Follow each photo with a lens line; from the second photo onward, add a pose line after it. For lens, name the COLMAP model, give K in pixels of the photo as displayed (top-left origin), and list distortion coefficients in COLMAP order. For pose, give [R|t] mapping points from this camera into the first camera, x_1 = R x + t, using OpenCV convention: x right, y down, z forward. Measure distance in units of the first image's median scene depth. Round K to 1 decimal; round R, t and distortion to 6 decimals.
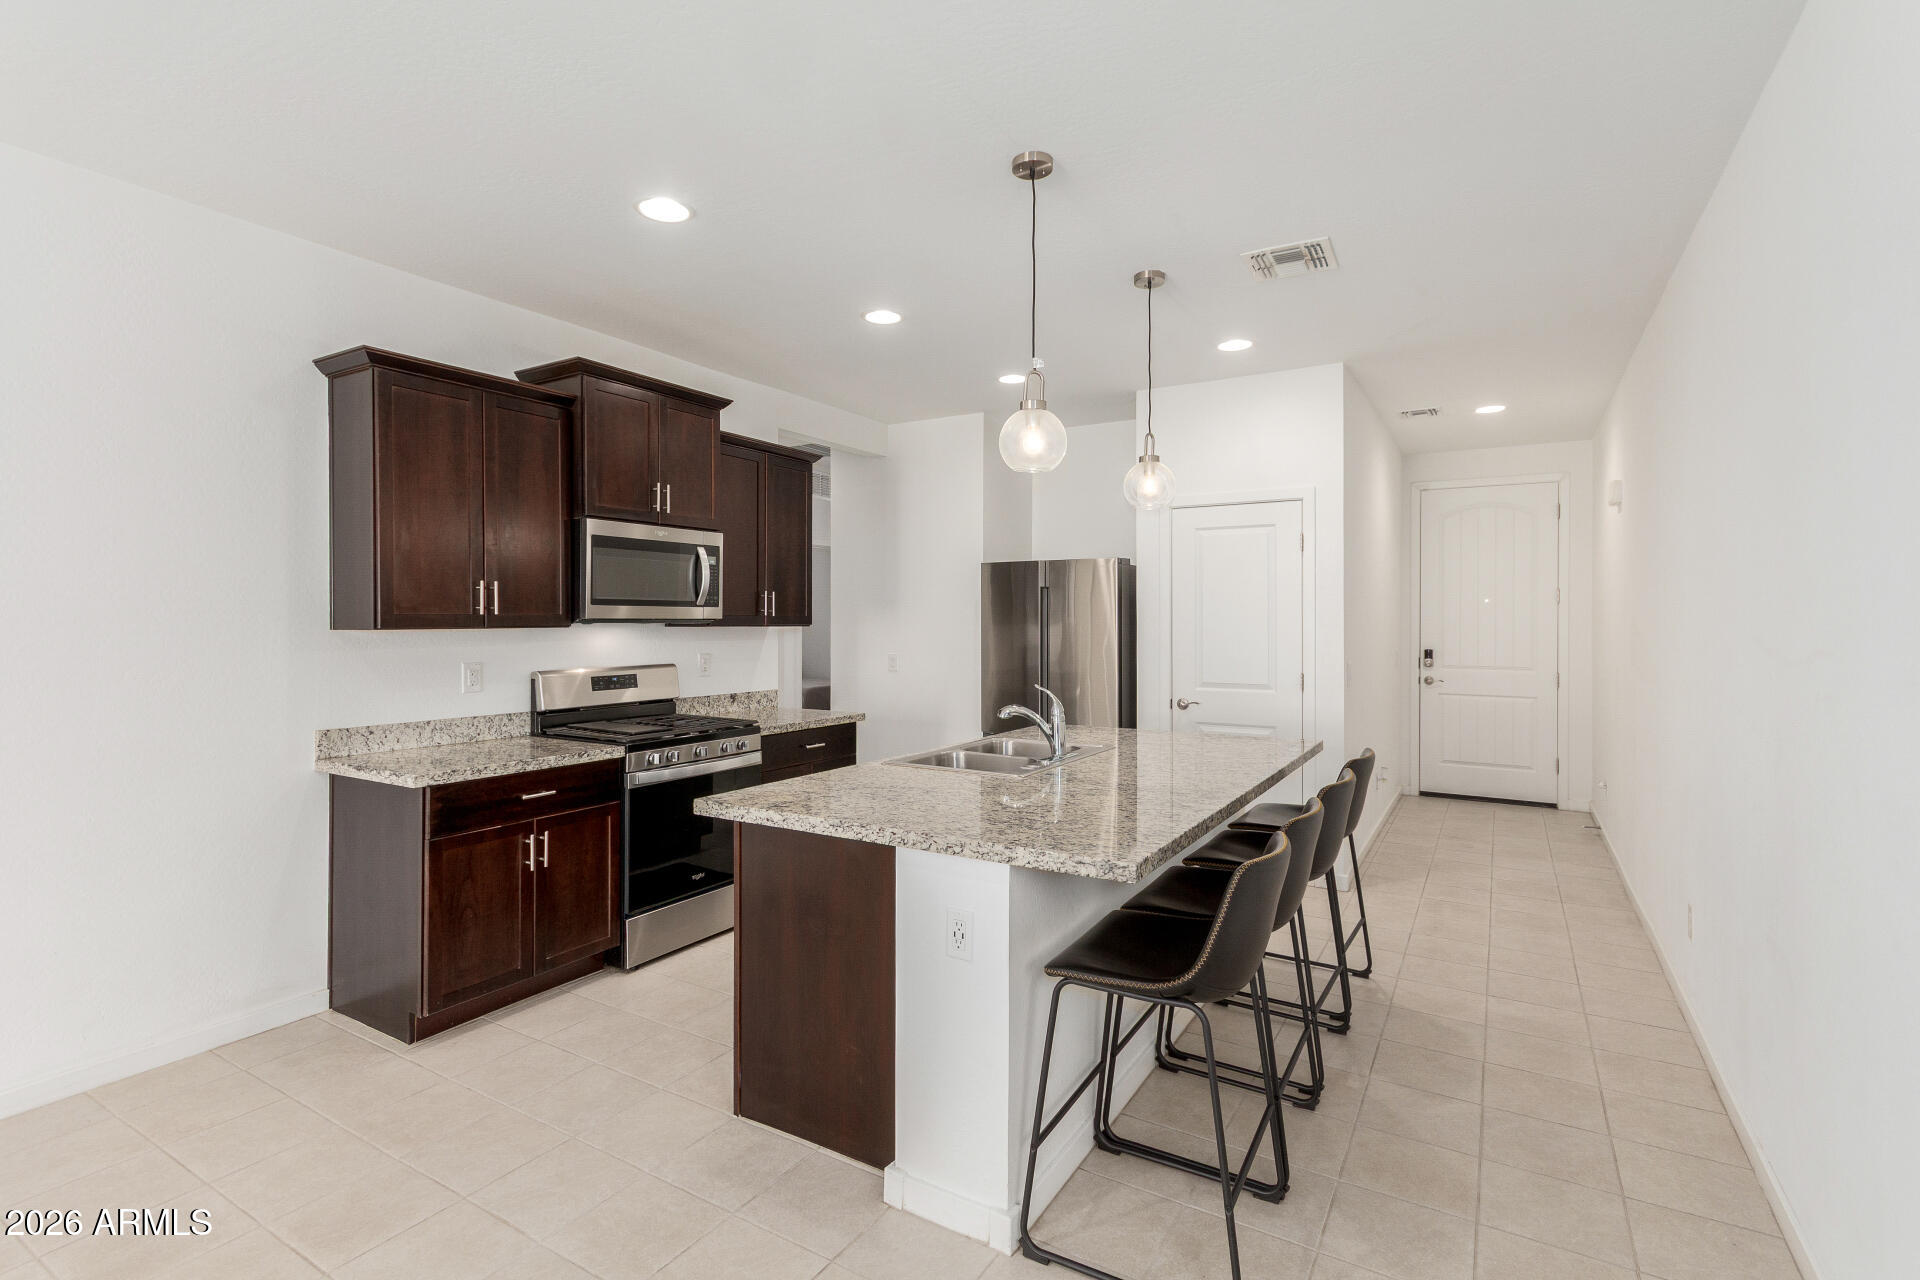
lens RADIAL K [[904.1, 0, 960.0], [0, 904.1, 640.0], [0, 0, 1]] dist [-0.000038, -0.000085]
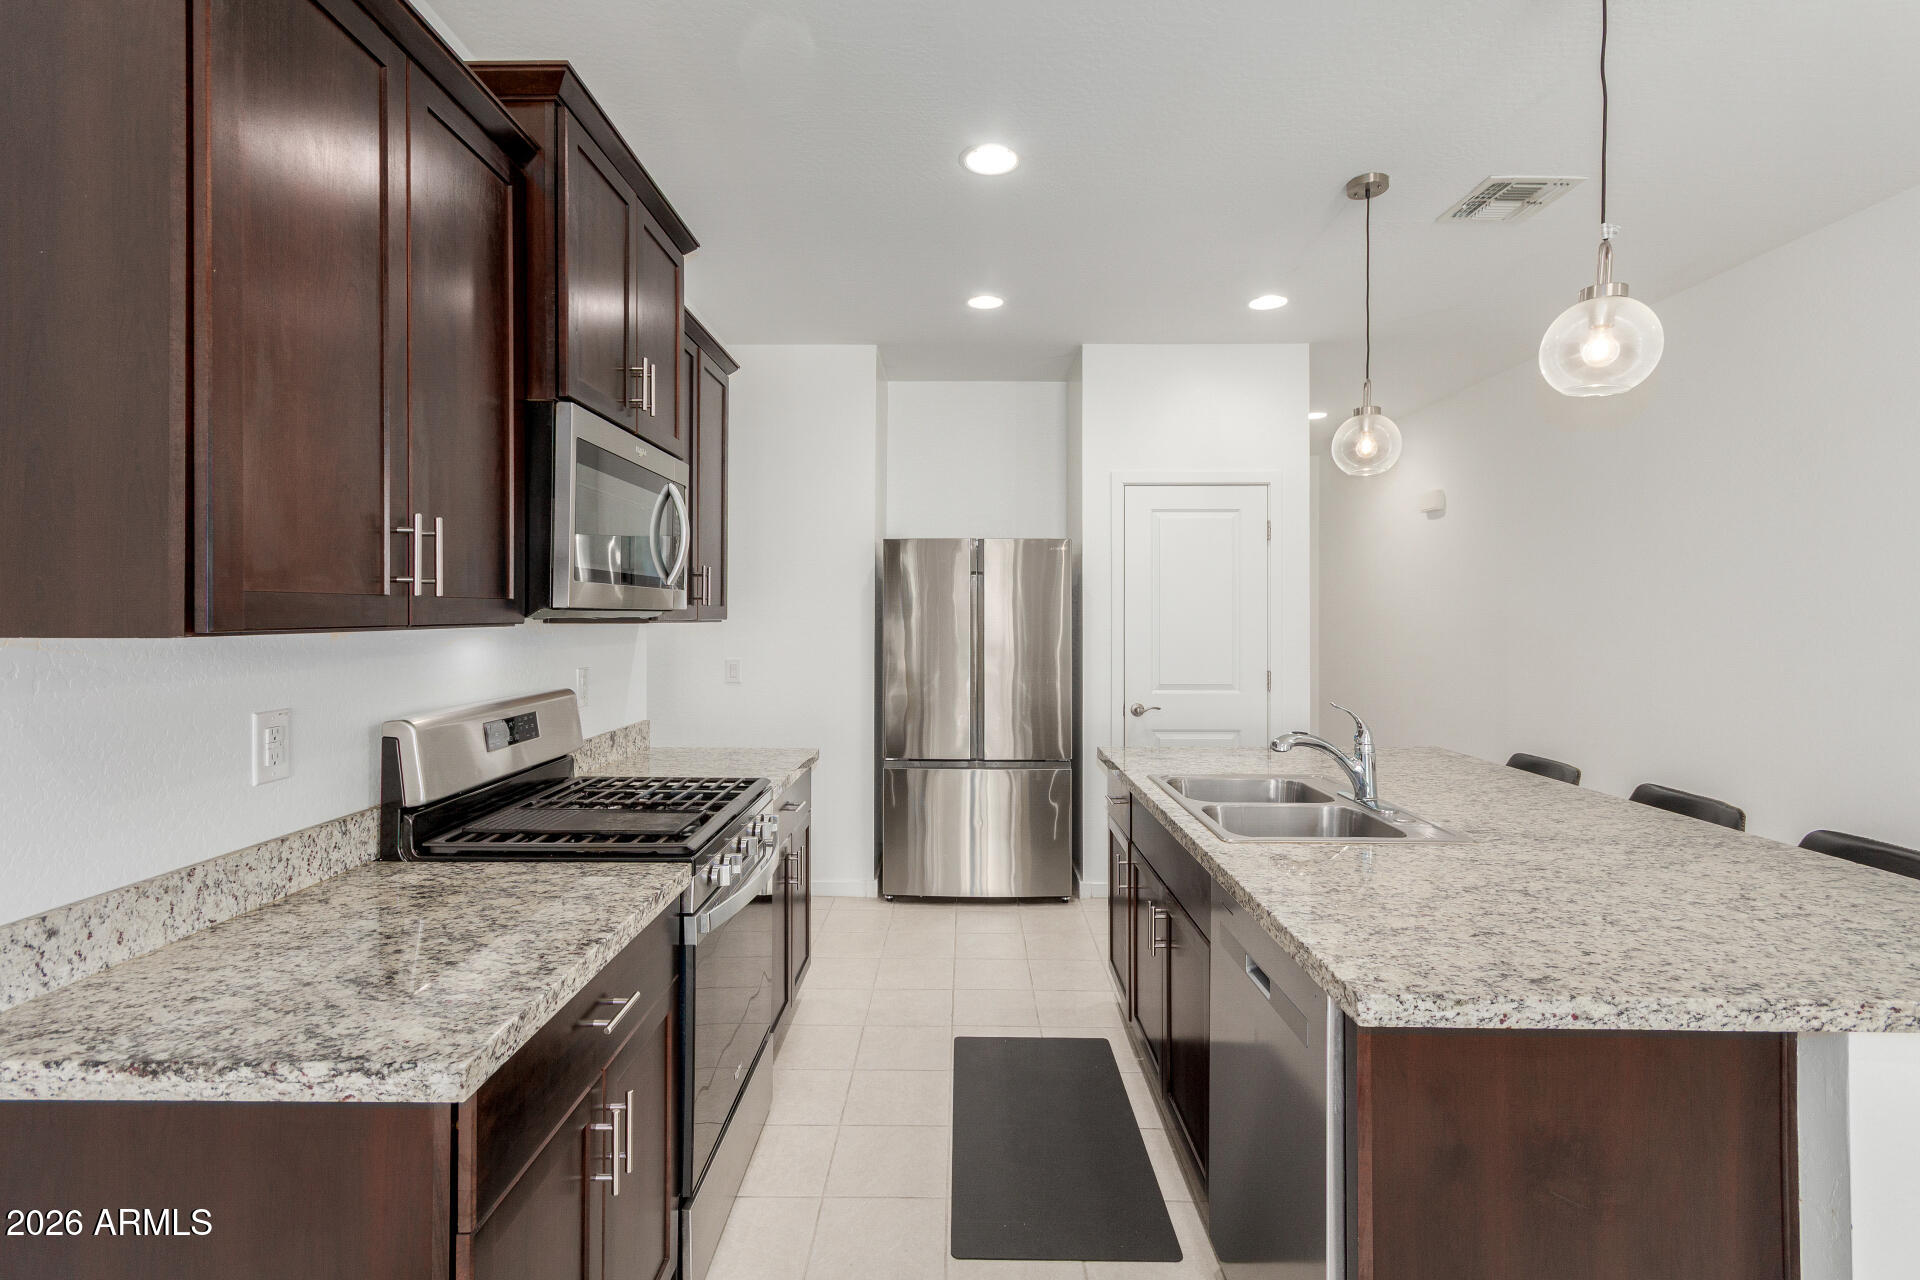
lens RADIAL K [[900.7, 0, 958.5], [0, 900.7, 616.7], [0, 0, 1]] dist [0.001592, 0.000139]
pose [[0.862780, -0.000063, 0.505580, -0.485826], [0.010363, 0.999792, -0.017560, -0.008082], [-0.505473, 0.020390, 0.862601, 0.483719]]
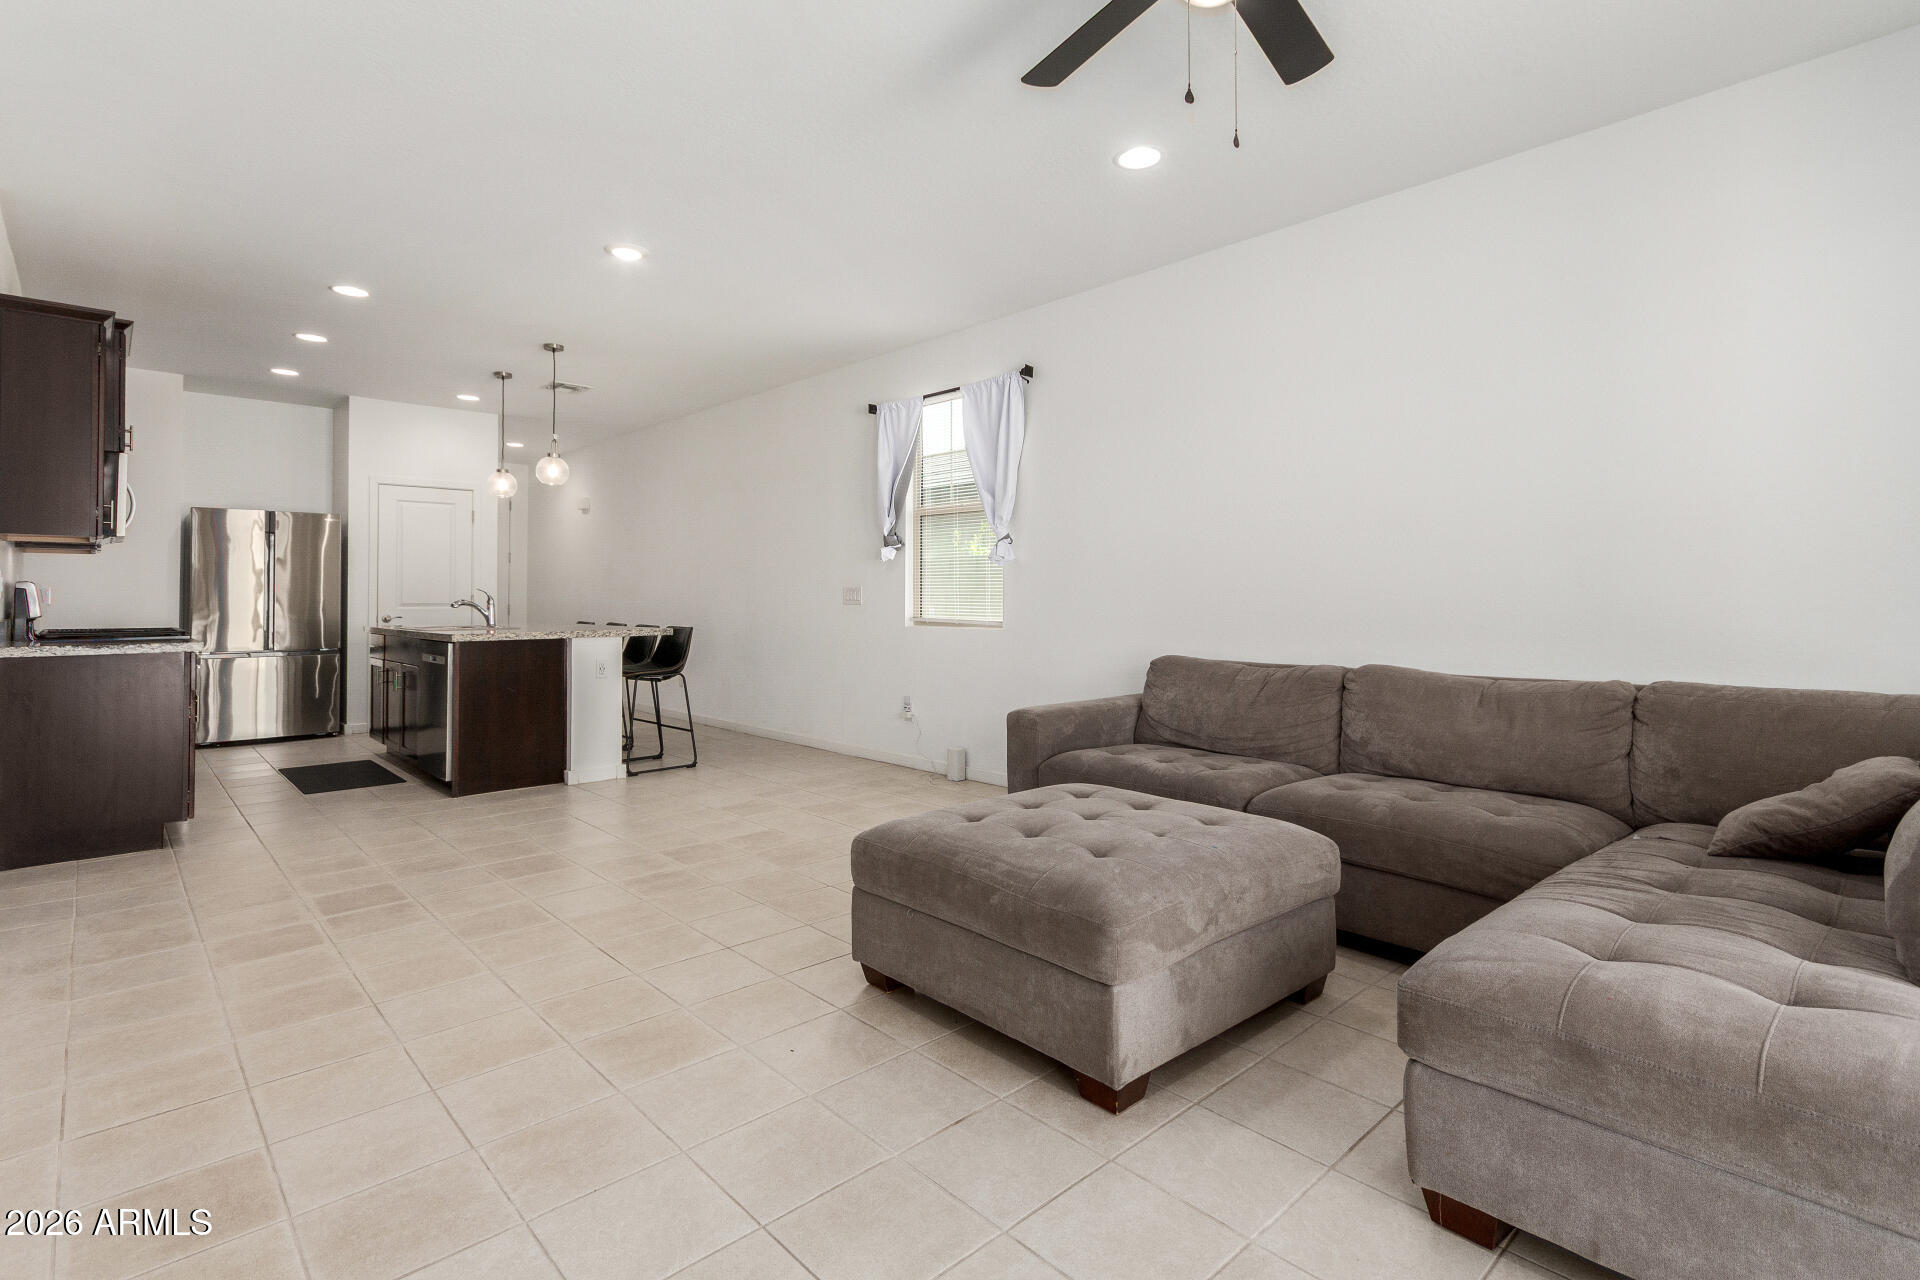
lens RADIAL K [[939.4, 0, 978.9], [0, 939.4, 584.8], [0, 0, 1]] dist [0.000536, 0.000170]
pose [[0.274192, 0.015258, 0.961554, -1.348569], [0.019799, 0.999573, -0.021507, 0.096210], [-0.961471, 0.024935, 0.273773, -0.468854]]
